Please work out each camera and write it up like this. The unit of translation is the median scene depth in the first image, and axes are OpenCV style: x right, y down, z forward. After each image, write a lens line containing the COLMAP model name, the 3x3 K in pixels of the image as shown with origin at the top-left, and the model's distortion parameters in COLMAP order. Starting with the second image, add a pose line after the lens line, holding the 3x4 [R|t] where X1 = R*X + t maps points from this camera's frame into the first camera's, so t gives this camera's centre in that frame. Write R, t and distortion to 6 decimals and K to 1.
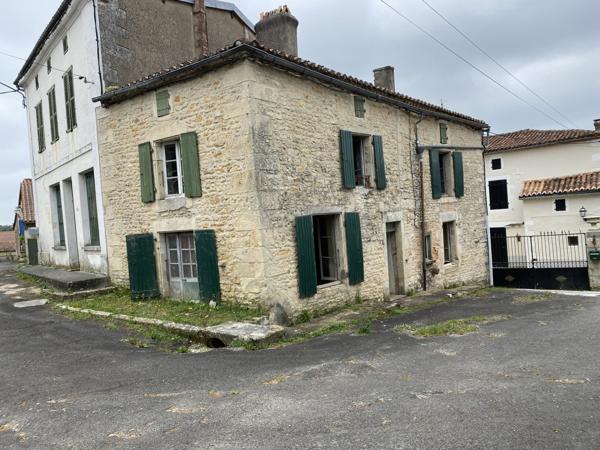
lens RADIAL K [[473.6, 0, 299.1], [0, 473.6, 223.2], [0, 0, 1]] dist [0.023285, -0.031340]
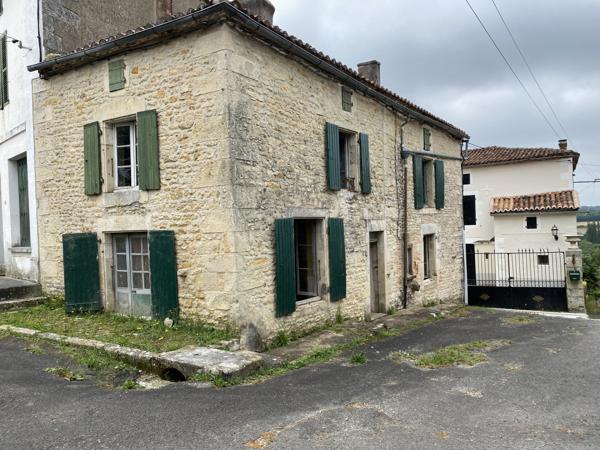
lens RADIAL K [[473.6, 0, 301.1], [0, 473.6, 227.1], [0, 0, 1]] dist [0.023285, -0.031340]
pose [[0.994207, 0.038912, 0.100195, -0.039971], [-0.037228, 0.999133, -0.018623, 0.012942], [-0.100832, 0.014785, 0.994794, 0.147513]]
